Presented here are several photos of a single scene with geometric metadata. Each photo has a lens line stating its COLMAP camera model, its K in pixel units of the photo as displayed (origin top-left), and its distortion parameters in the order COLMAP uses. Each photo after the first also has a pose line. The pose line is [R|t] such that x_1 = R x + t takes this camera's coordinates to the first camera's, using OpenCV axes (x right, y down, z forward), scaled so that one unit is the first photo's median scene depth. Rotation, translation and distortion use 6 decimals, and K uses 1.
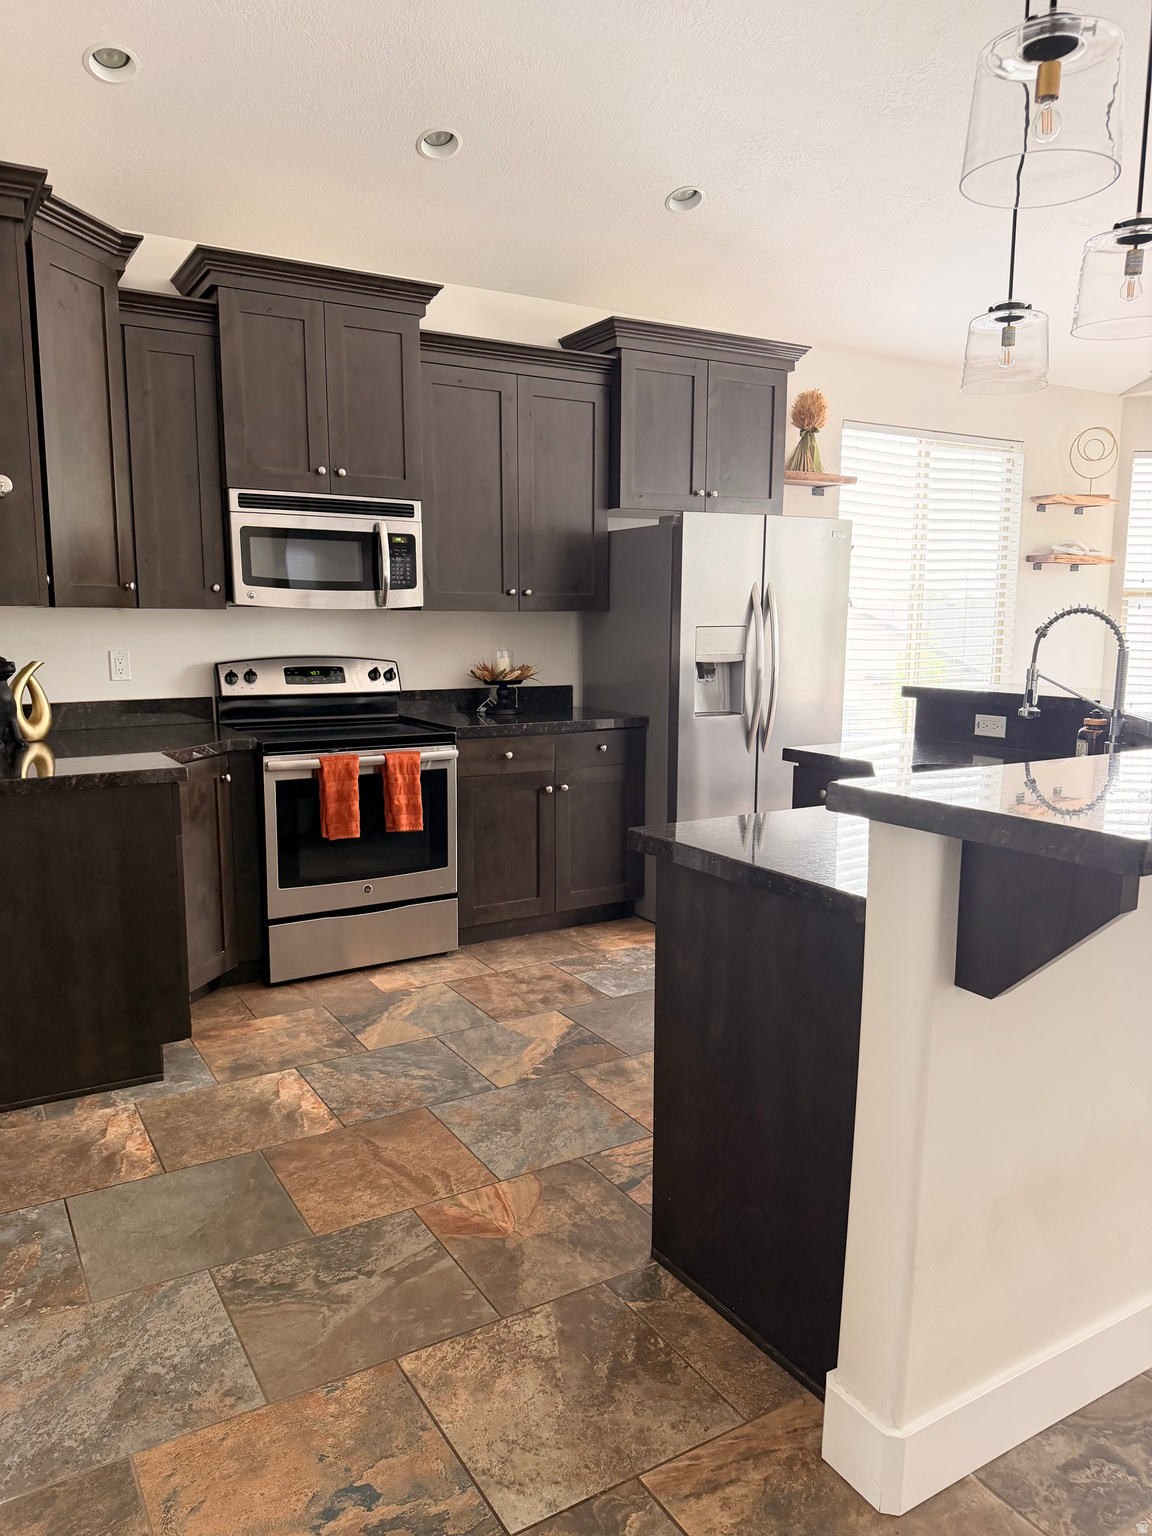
lens RADIAL K [[1080.4, 0, 581.3], [0, 1080.4, 780.3], [0, 0, 1]] dist [0.024022, -0.035773]
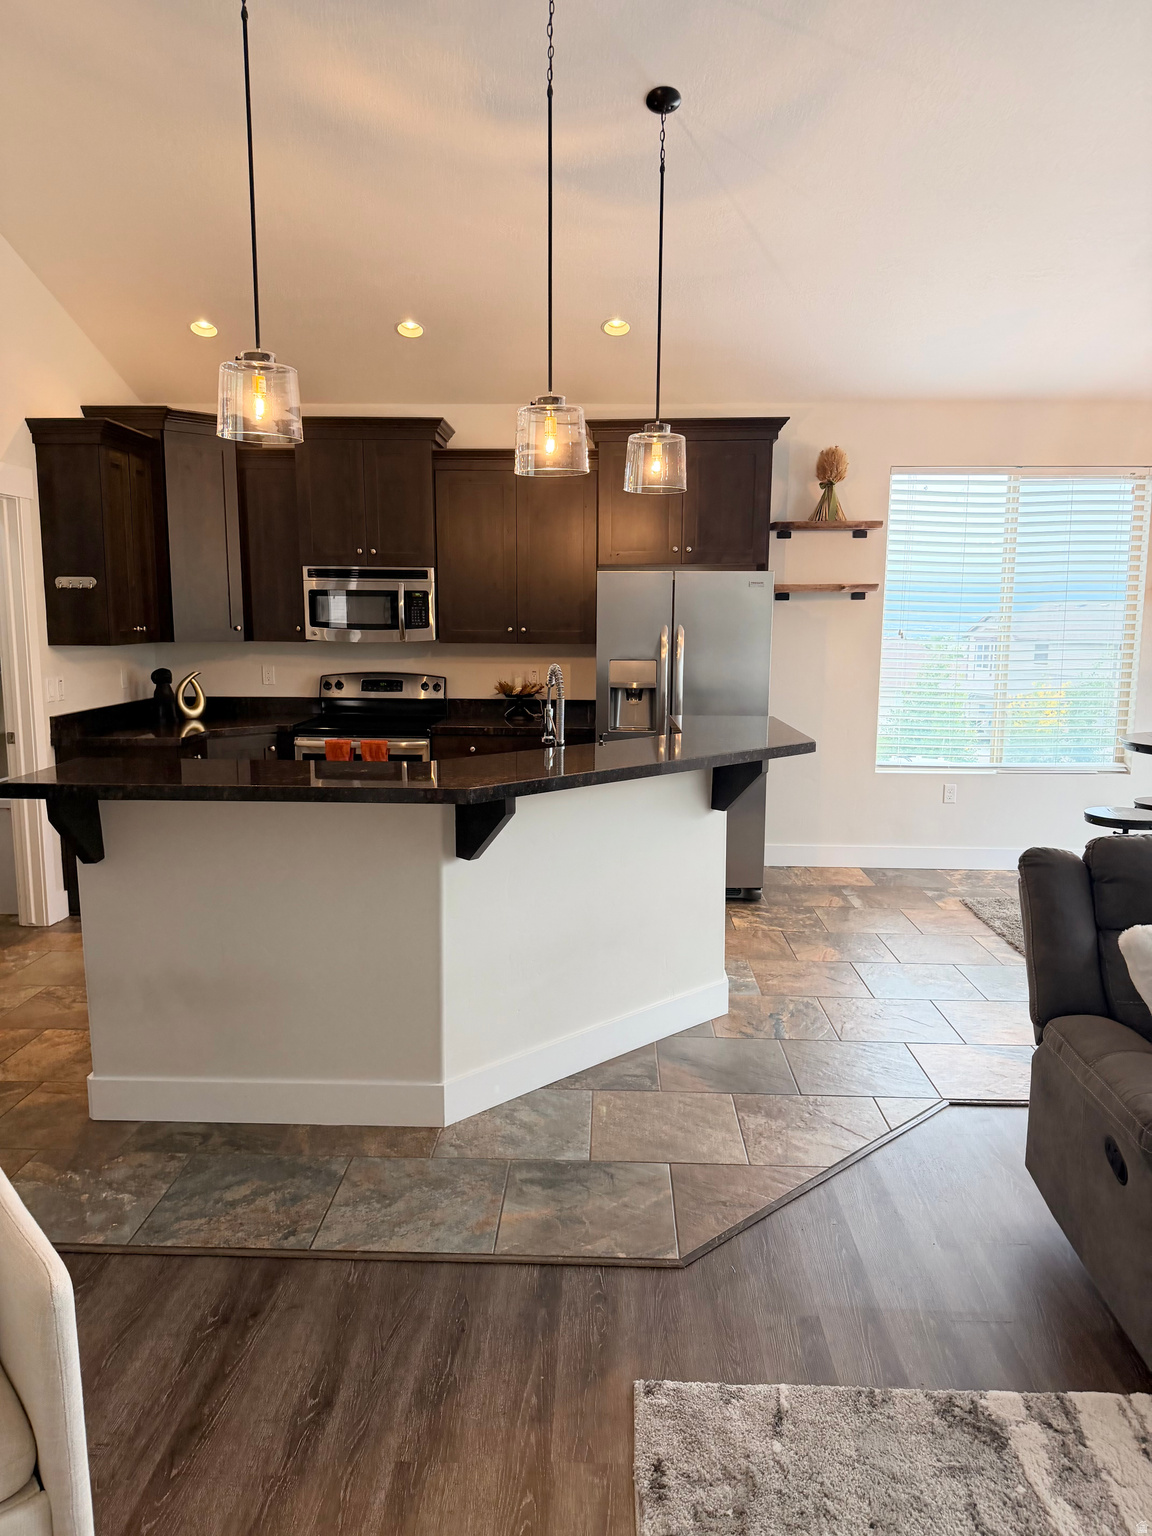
lens RADIAL K [[1080.4, 0, 567.6], [0, 1080.4, 759.0], [0, 0, 1]] dist [0.024022, -0.035773]
pose [[0.842577, 0.076089, -0.533174, 0.800297], [-0.086492, 0.996237, 0.005489, -0.030358], [0.531586, 0.041490, 0.845988, -0.103329]]
